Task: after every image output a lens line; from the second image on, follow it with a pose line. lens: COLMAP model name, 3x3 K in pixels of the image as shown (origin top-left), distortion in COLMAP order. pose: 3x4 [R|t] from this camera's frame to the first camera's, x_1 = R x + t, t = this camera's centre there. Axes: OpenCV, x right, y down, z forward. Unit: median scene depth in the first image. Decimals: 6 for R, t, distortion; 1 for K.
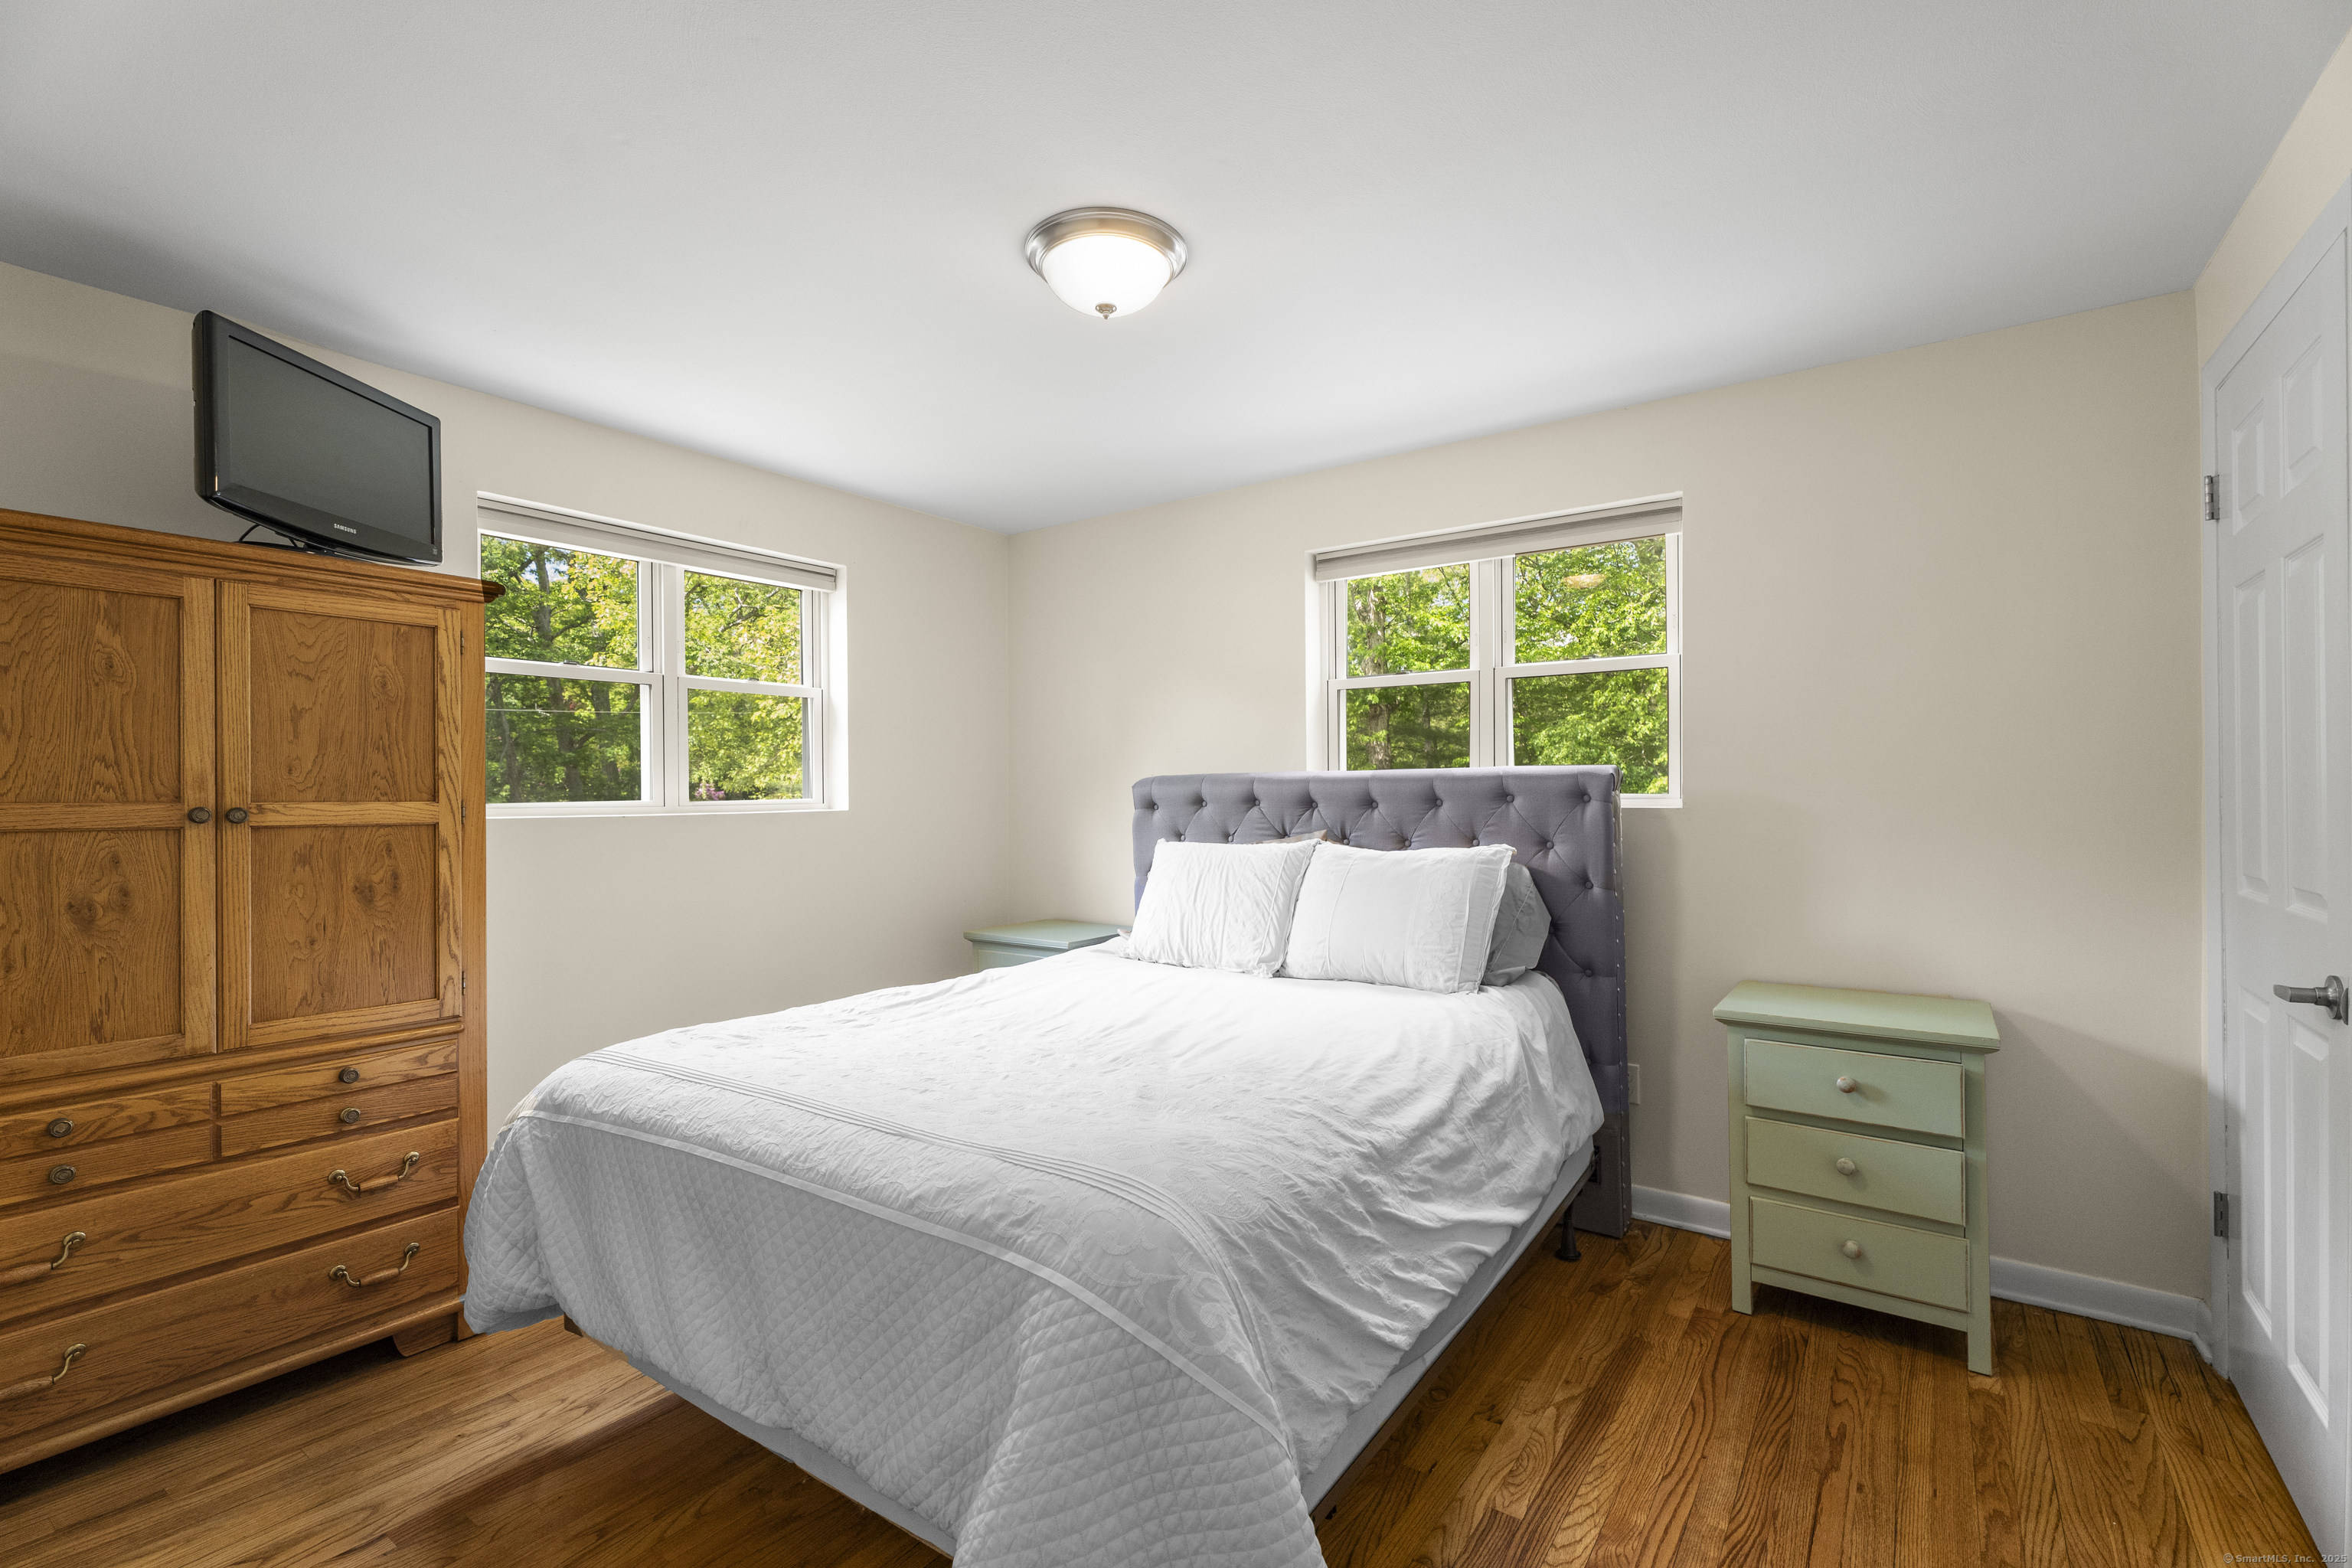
lens RADIAL K [[1036.0, 0, 1174.9], [0, 1036.0, 791.7], [0, 0, 1]] dist [0.002751, -0.002046]
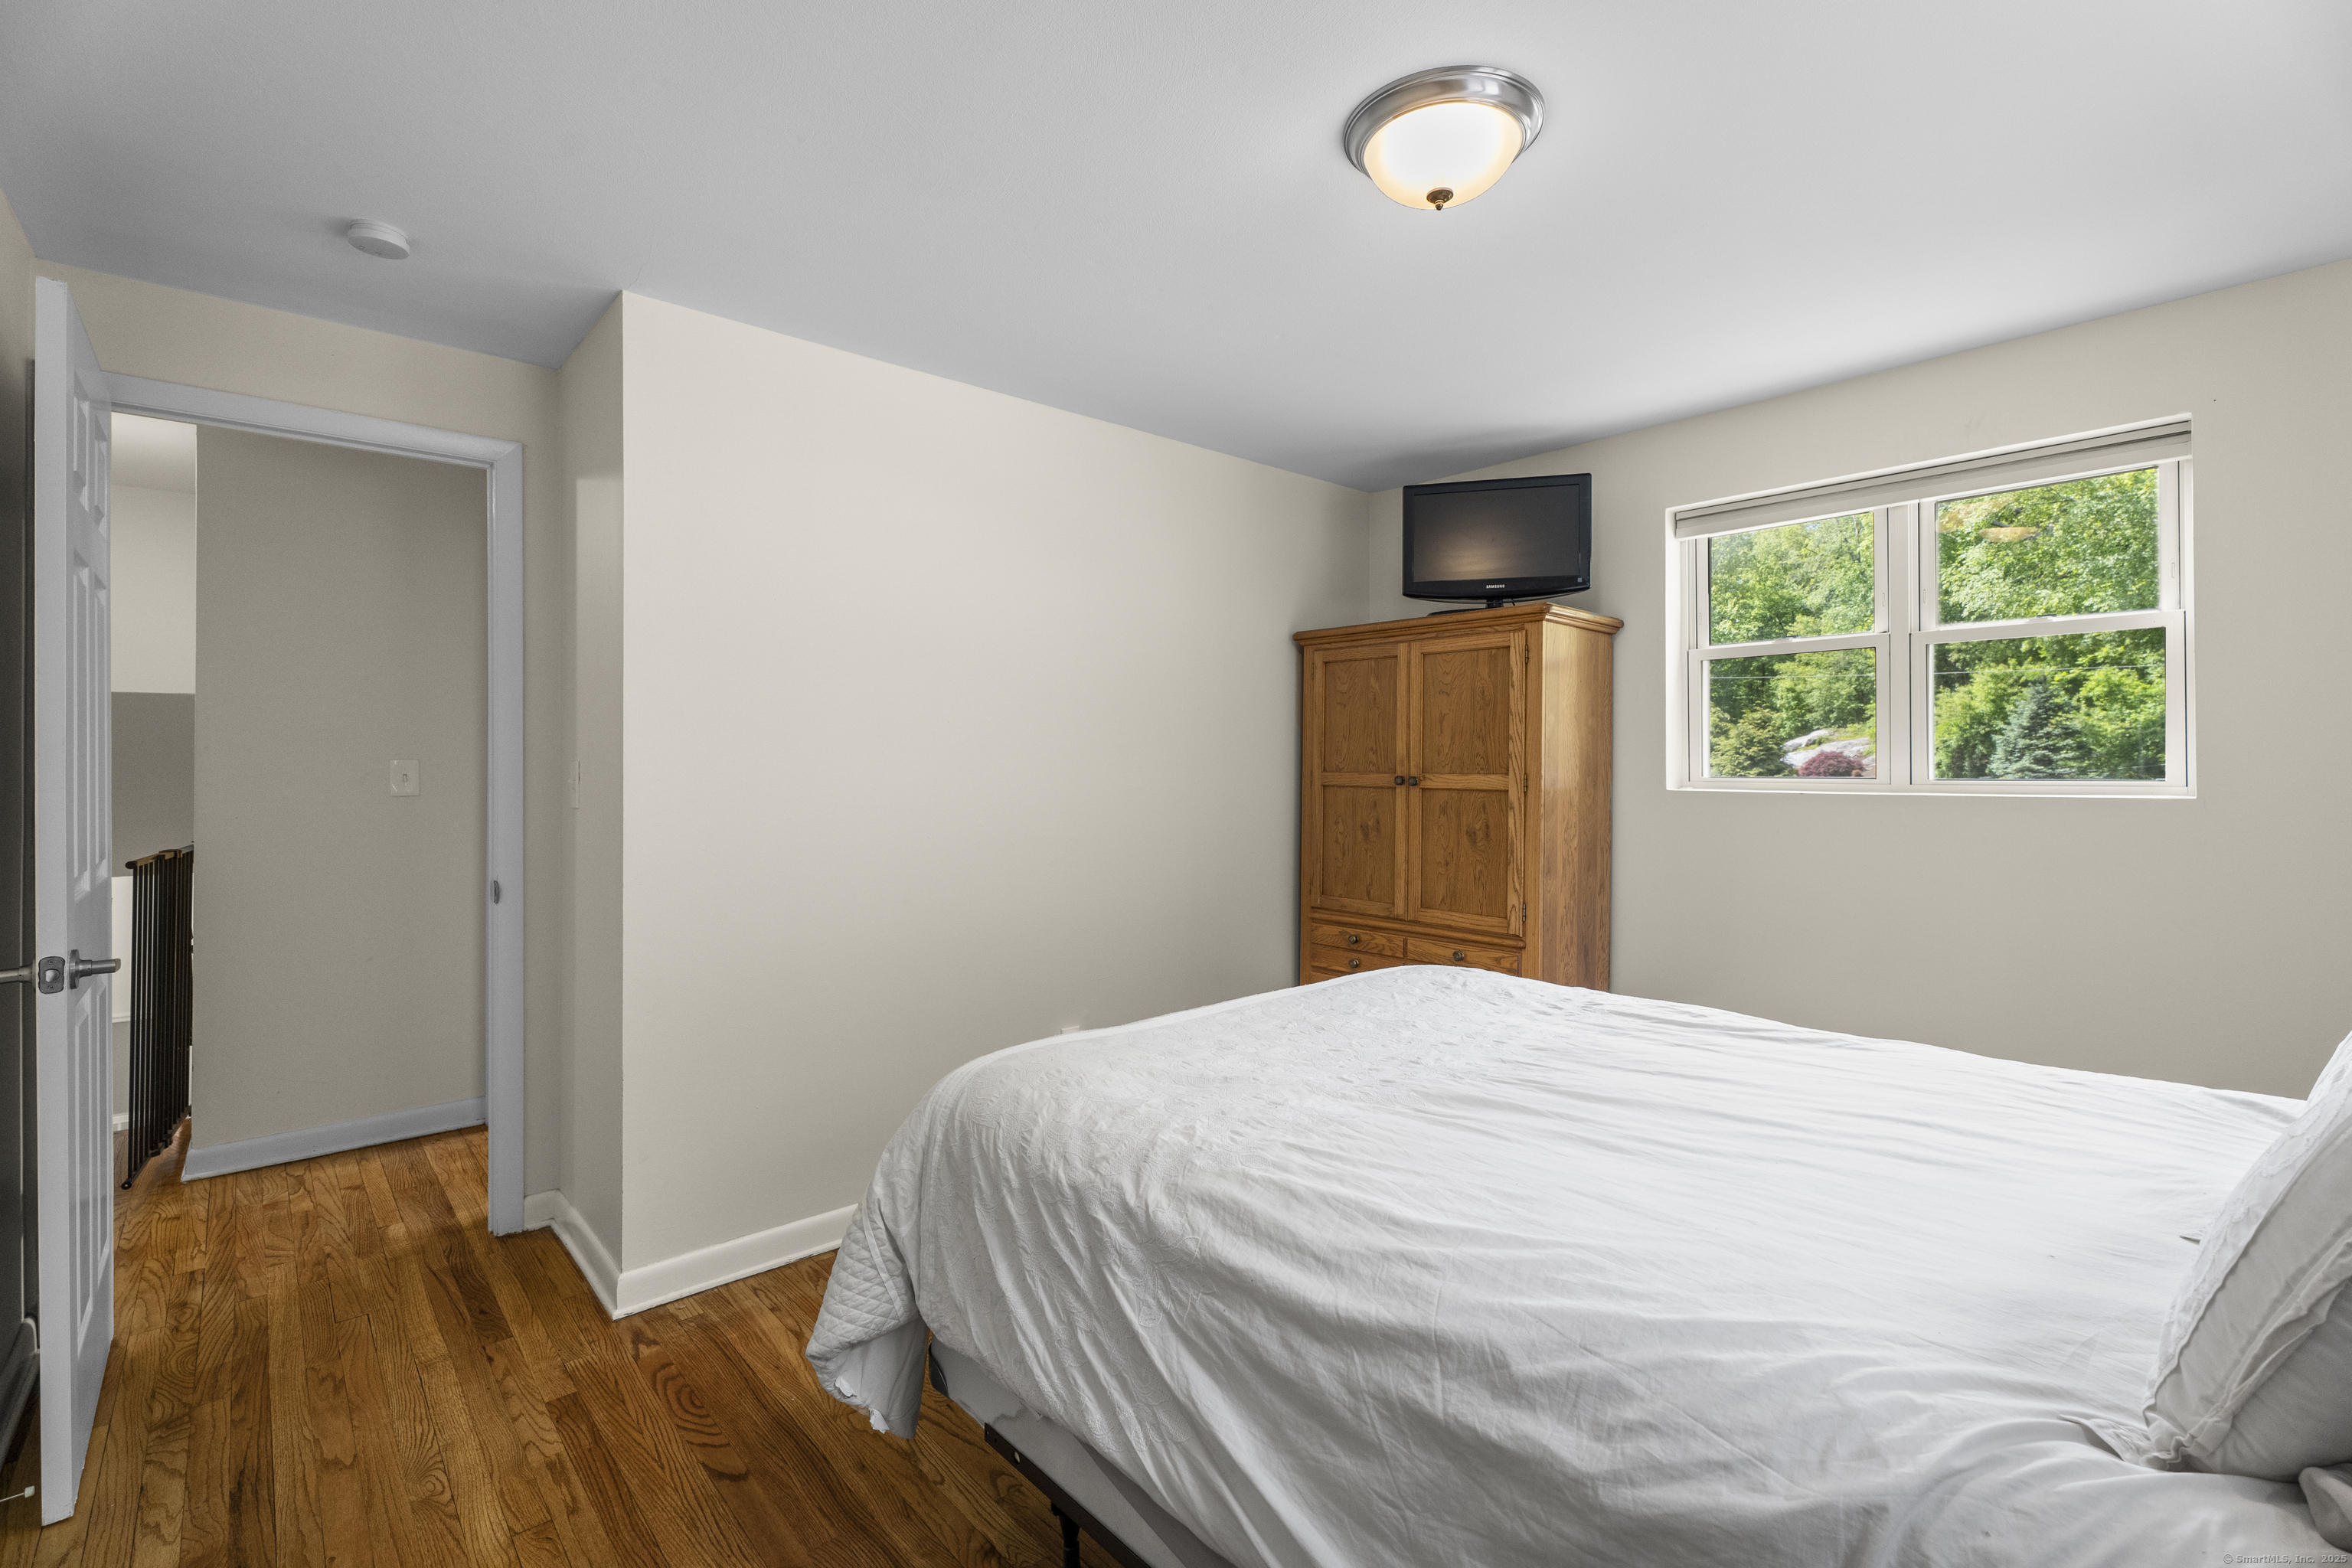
lens RADIAL K [[1036.0, 0, 1182.1], [0, 1036.0, 769.0], [0, 0, 1]] dist [0.002751, -0.002046]
pose [[-0.212685, 0.007358, -0.977093, 0.771996], [0.000720, 0.999973, 0.007374, -0.008940], [0.977121, 0.000865, -0.212685, 0.949817]]
